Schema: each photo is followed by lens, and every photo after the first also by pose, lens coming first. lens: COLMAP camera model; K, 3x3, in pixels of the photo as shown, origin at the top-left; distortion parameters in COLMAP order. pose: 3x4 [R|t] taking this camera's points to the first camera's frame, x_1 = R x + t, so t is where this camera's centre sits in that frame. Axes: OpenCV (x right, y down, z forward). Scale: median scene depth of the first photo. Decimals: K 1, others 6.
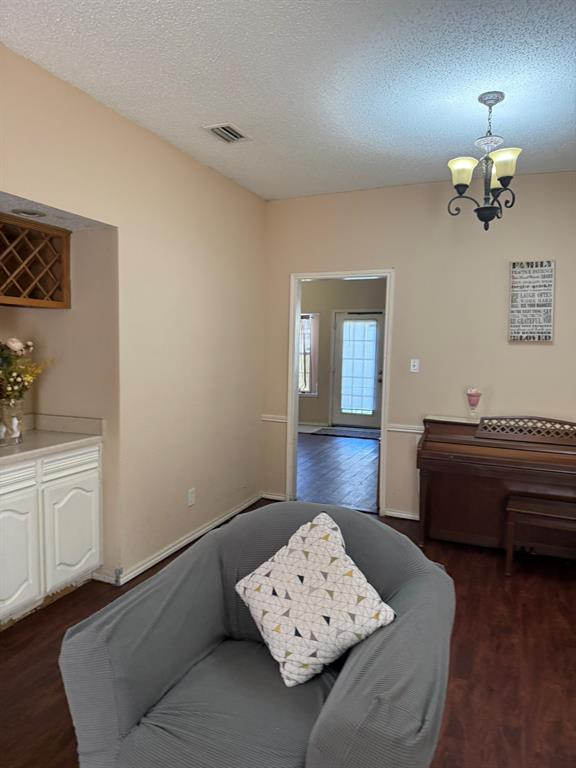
lens RADIAL K [[539.1, 0, 288.0], [0, 539.1, 384.0], [0, 0, 1]] dist [-0.003039, -0.001275]
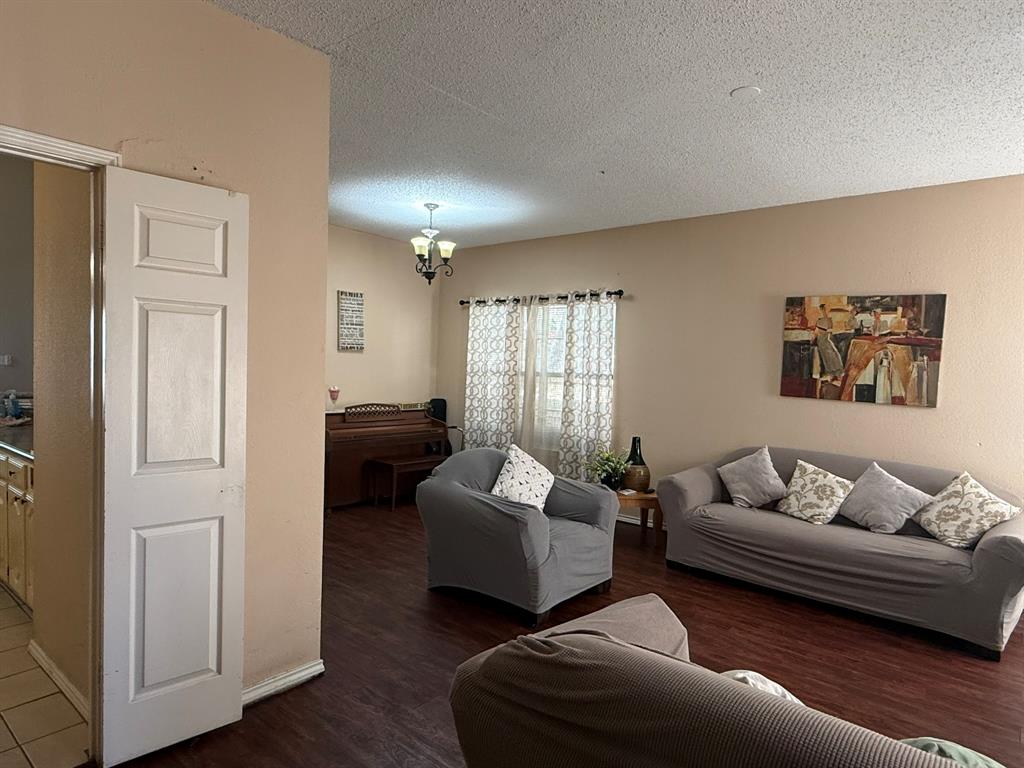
lens RADIAL K [[620.8, 0, 512.0], [0, 620.8, 384.0], [0, 0, 1]] dist [-0.000136, -0.001573]
pose [[0.294482, -0.042918, 0.954693, -1.272300], [0.049500, 0.998335, 0.029611, -0.027254], [-0.954374, 0.038537, 0.296116, 0.198035]]
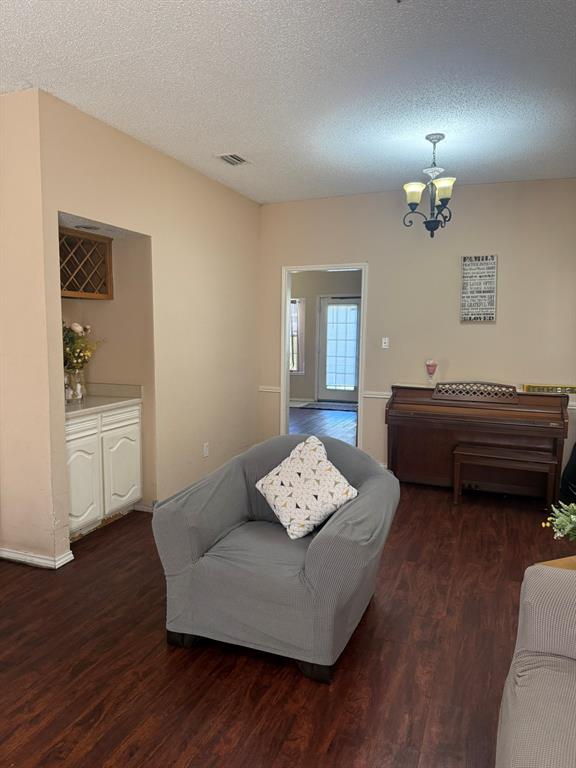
lens RADIAL K [[541.5, 0, 287.2], [0, 541.5, 389.4], [0, 0, 1]] dist [0.044330, -0.000685]
pose [[0.999592, -0.014160, 0.024792, -0.026659], [0.013165, 0.999119, 0.039850, 0.028306], [-0.025334, -0.039507, 0.998898, -0.328568]]
